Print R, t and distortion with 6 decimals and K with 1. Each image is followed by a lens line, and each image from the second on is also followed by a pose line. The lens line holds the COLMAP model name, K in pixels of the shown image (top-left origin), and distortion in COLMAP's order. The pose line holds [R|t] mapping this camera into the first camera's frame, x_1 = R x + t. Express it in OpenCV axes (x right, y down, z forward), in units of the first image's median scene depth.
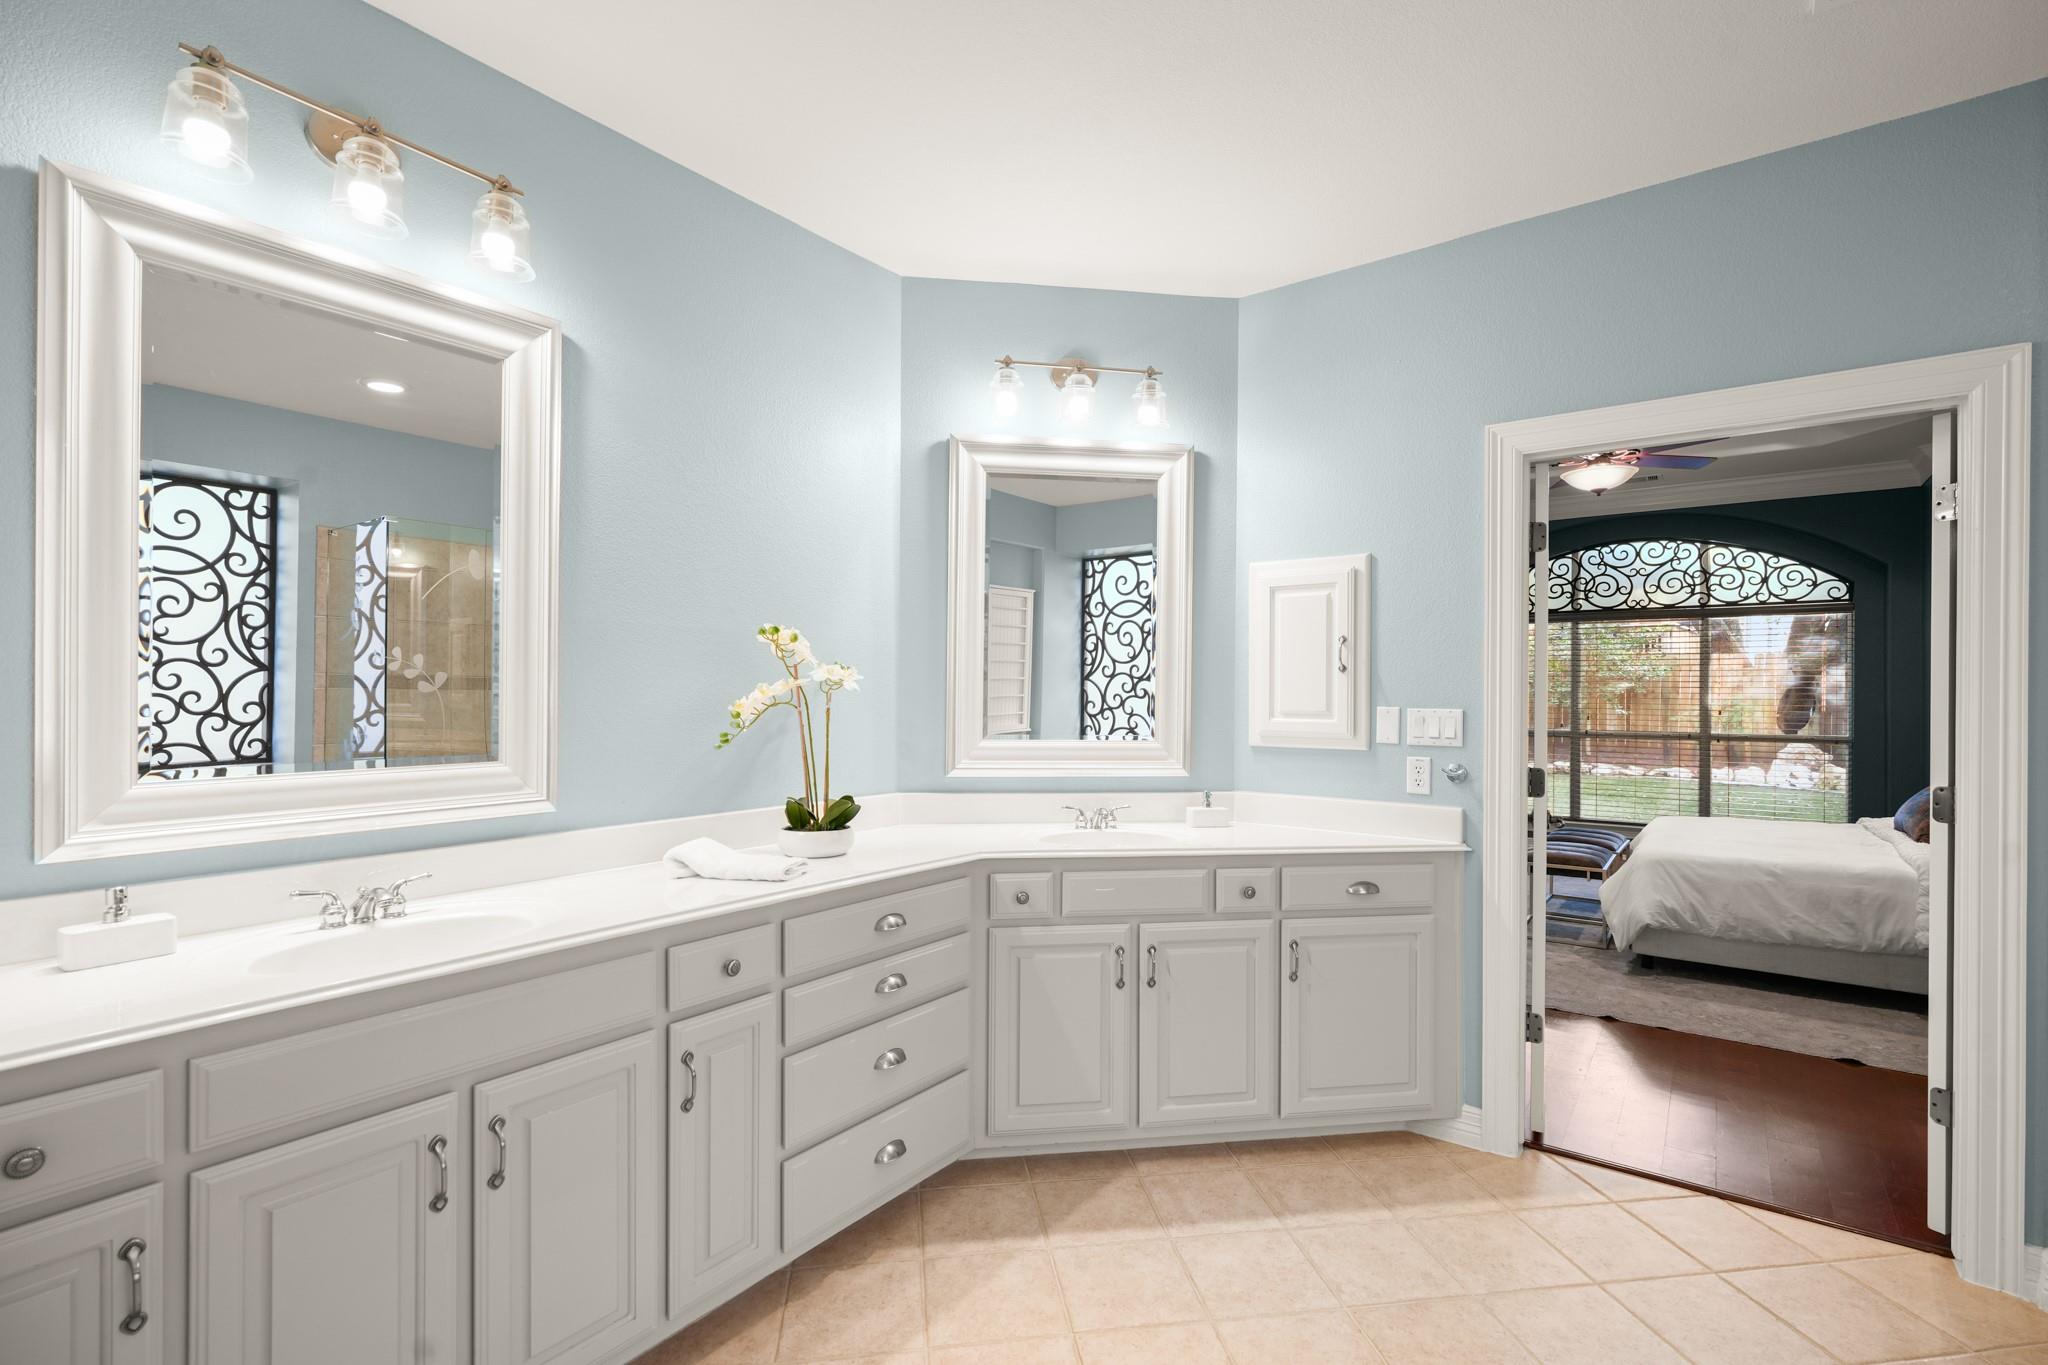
lens RADIAL K [[937.3, 0, 1018.7], [0, 937.3, 692.8], [0, 0, 1]] dist [-0.004520, 0.000852]
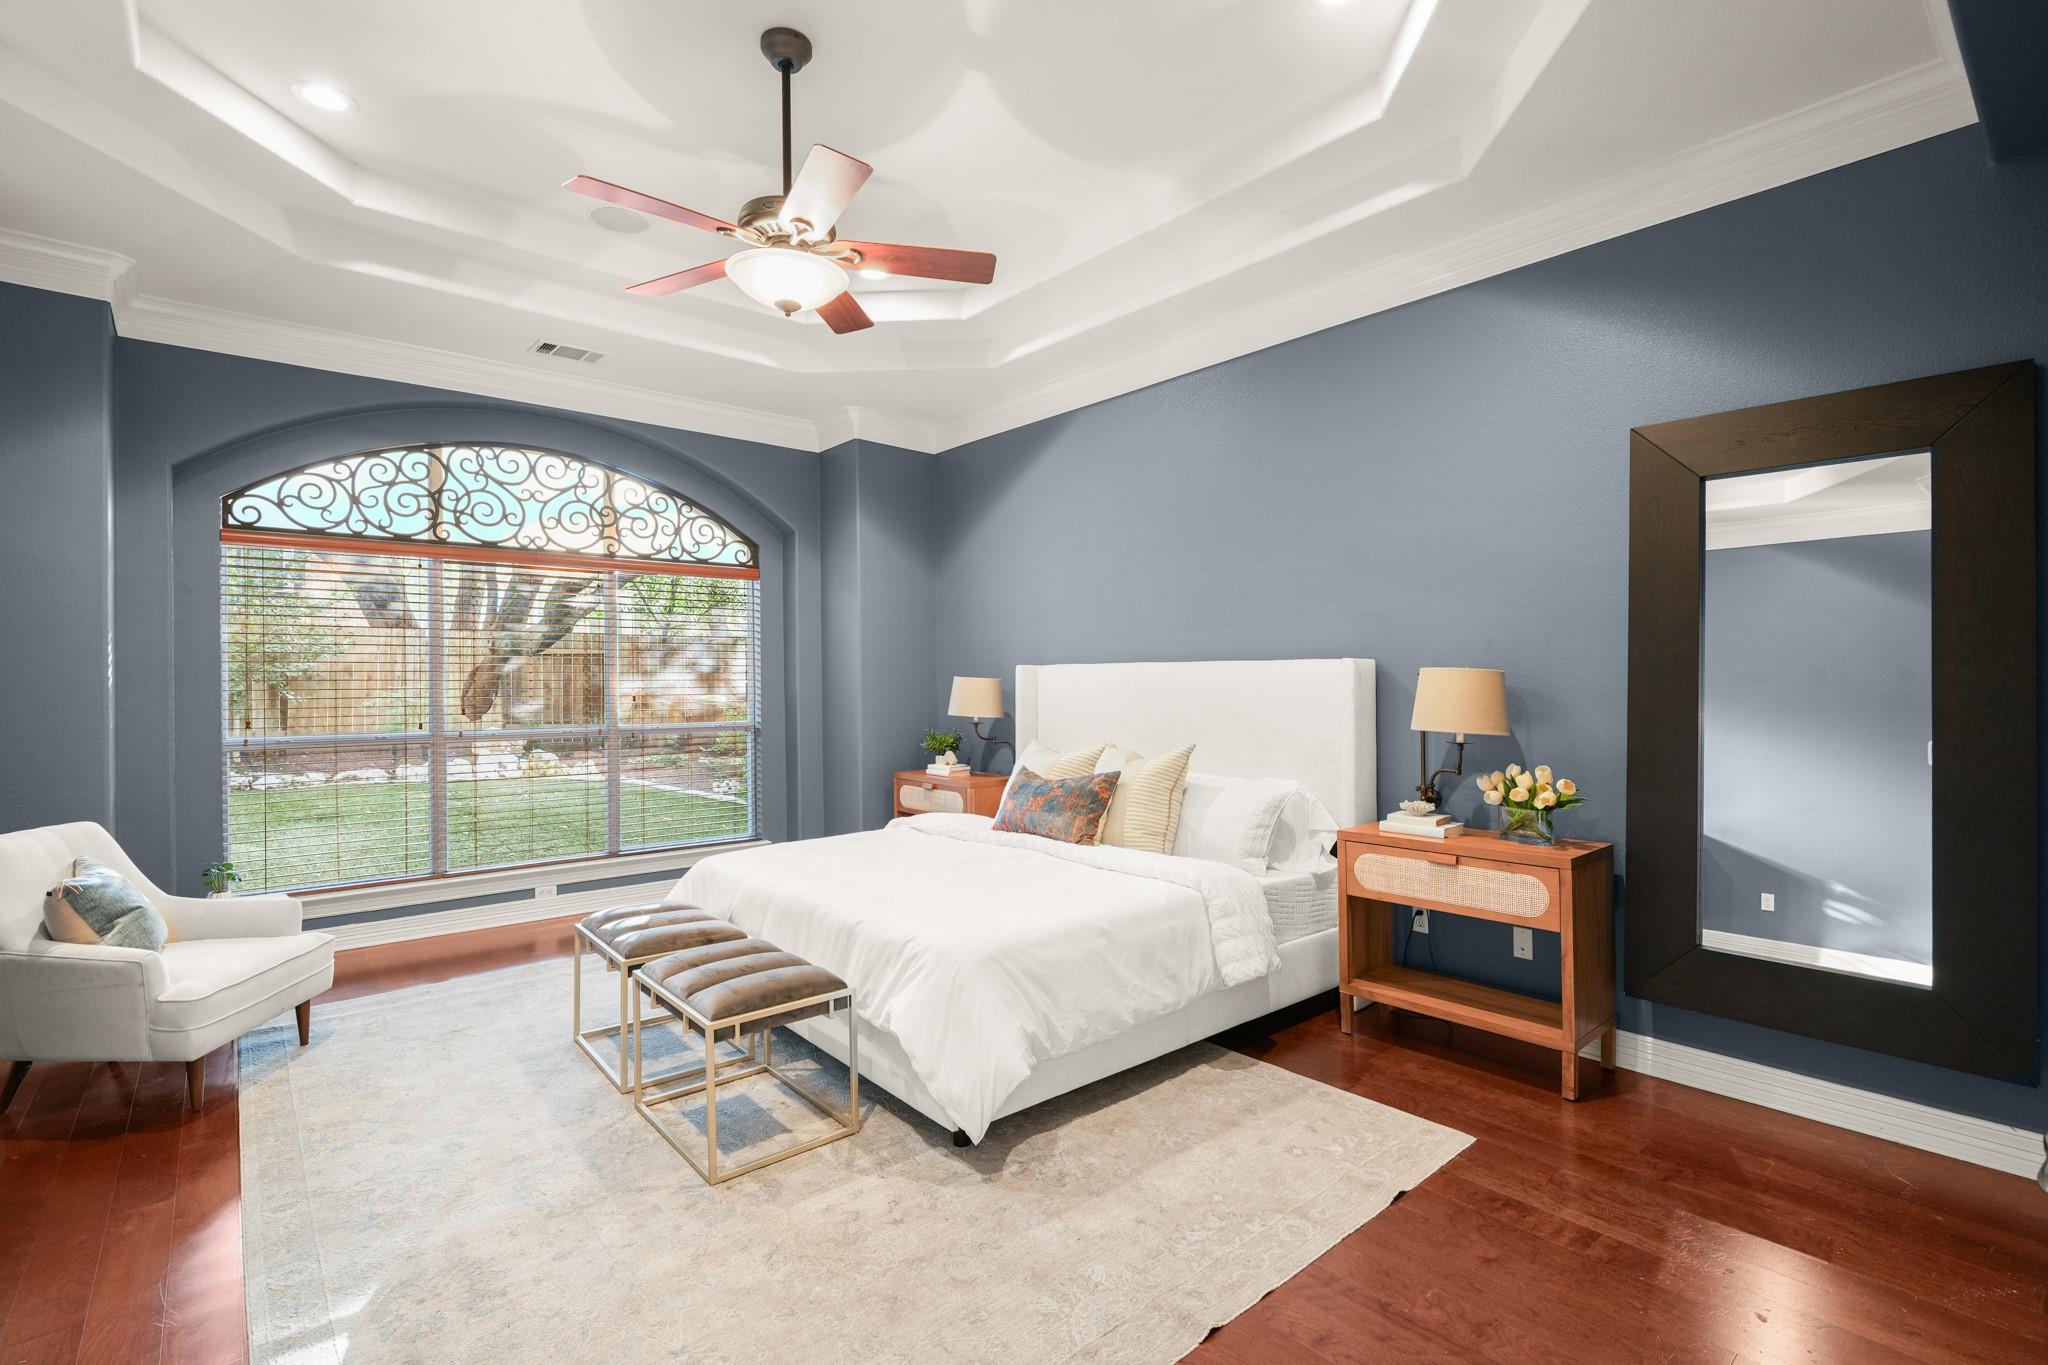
lens RADIAL K [[937.3, 0, 1003.1], [0, 937.3, 671.1], [0, 0, 1]] dist [-0.004520, 0.000852]
pose [[0.215276, 0.003470, 0.976547, 0.068987], [0.003116, 0.999986, -0.004241, 0.003230], [-0.976548, 0.003956, 0.215262, 0.519632]]
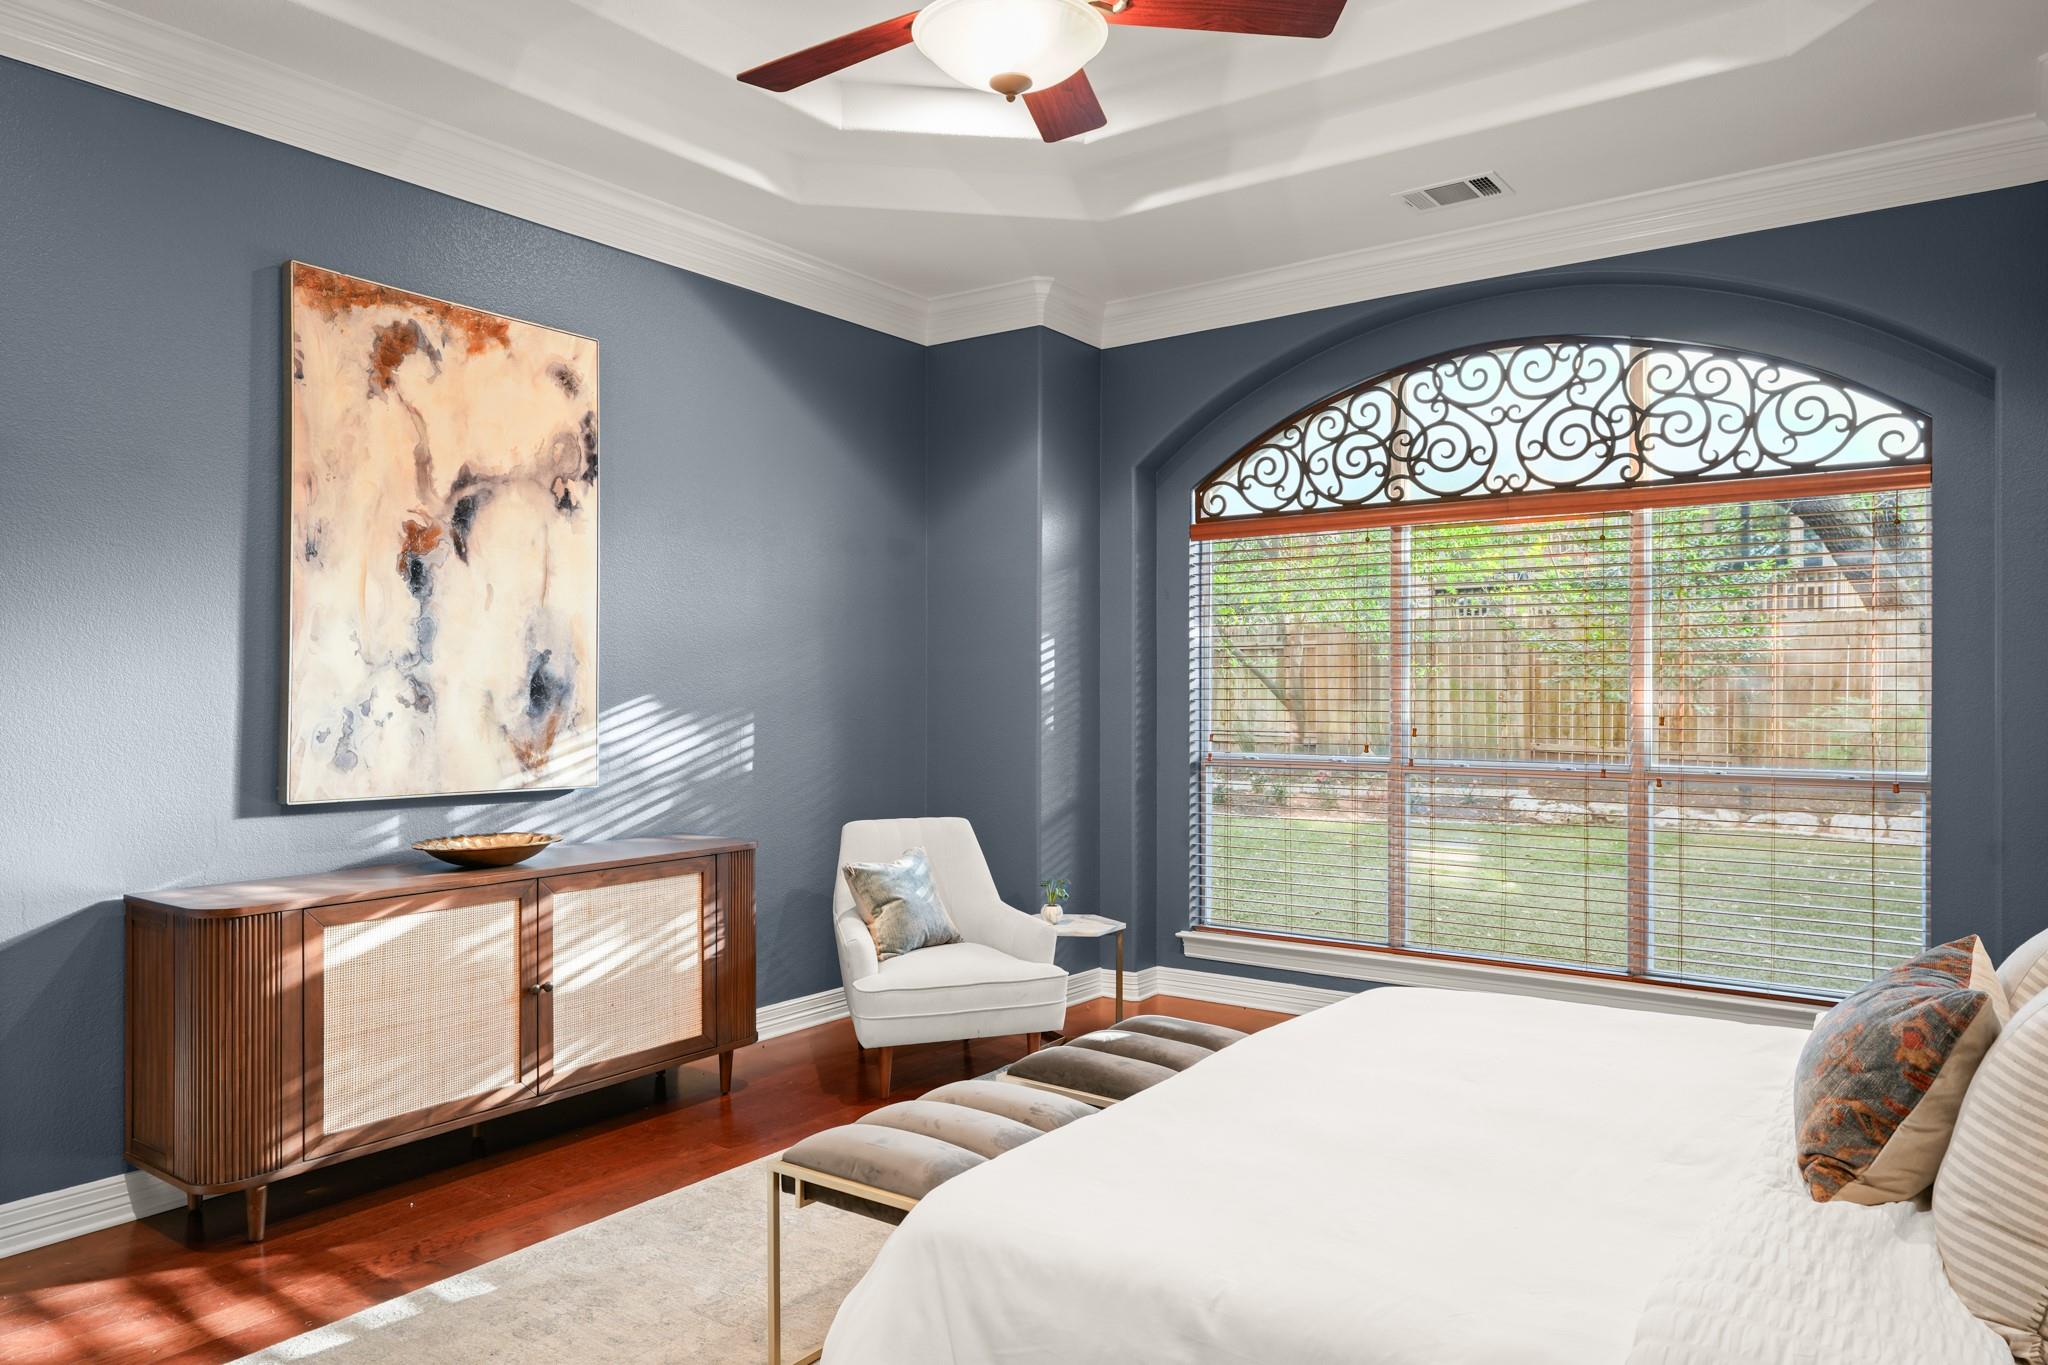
lens RADIAL K [[1314.2, 0, 1021.5], [0, 1314.2, 696.8], [0, 0, 1]] dist [-0.003572, 0.007569]
pose [[0.999257, -0.003382, 0.038385, 0.400624], [0.003091, 0.999966, 0.007658, 0.003993], [-0.038410, -0.007533, 0.999234, 0.364625]]
